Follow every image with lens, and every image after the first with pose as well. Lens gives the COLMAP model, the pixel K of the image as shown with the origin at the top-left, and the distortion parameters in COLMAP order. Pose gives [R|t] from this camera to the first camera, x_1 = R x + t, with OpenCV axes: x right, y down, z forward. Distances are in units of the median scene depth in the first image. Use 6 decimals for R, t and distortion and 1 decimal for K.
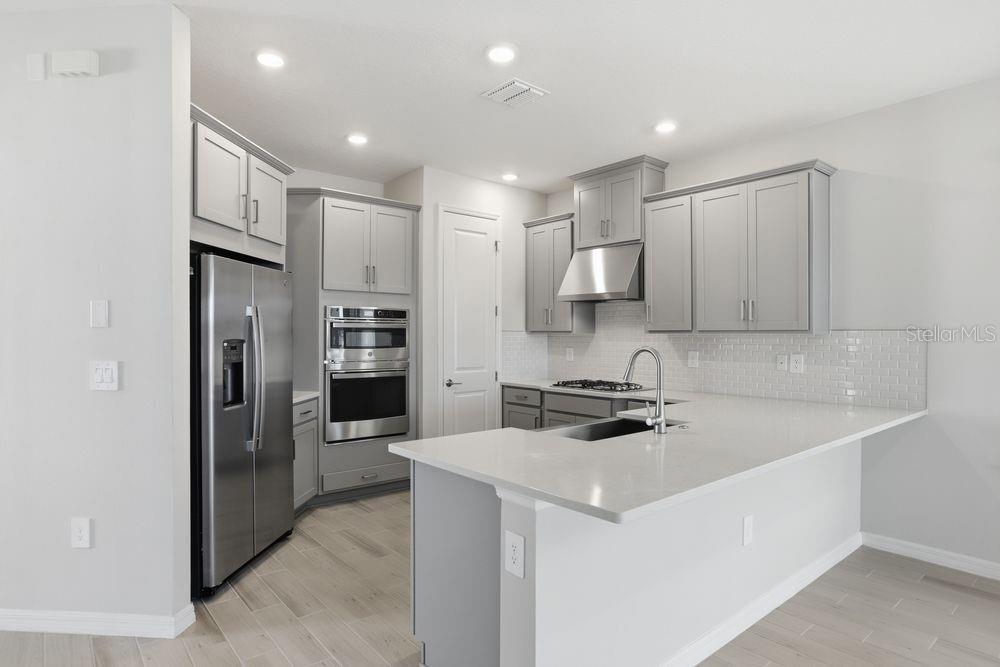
lens RADIAL K [[555.4, 0, 500.0], [0, 555.4, 333.5], [0, 0, 1]] dist [-0.016339, 0.000010]
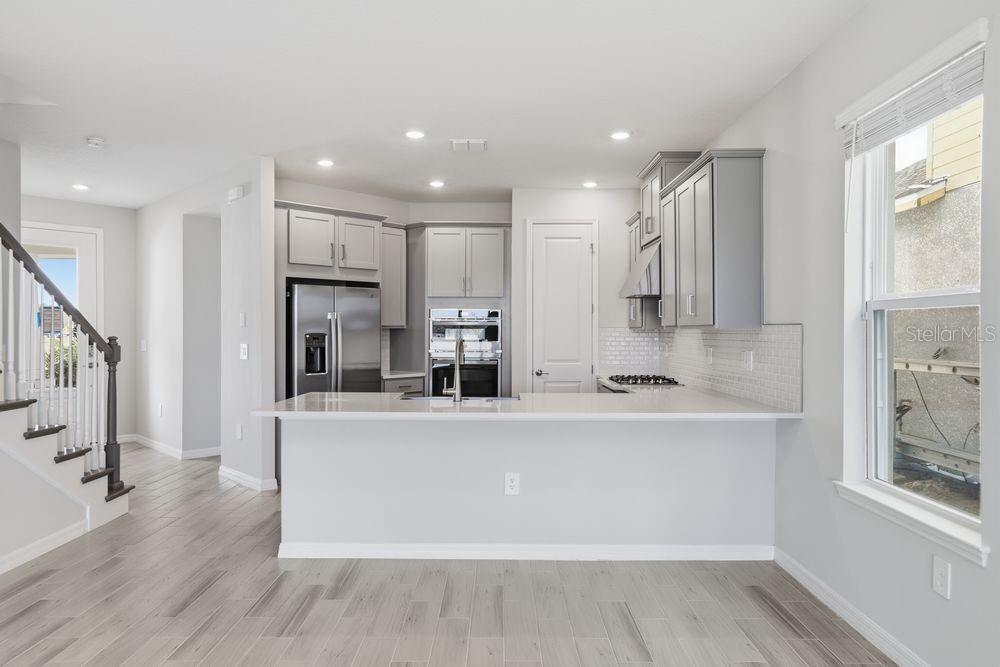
lens RADIAL K [[650.1, 0, 500.0], [0, 650.1, 333.5], [0, 0, 1]] dist [-0.004823, 0.000596]
pose [[0.766273, 0.002536, -0.642511, 0.781459], [0.000507, 0.999990, 0.004552, 0.002020], [0.642516, -0.003814, 0.766263, -0.090784]]
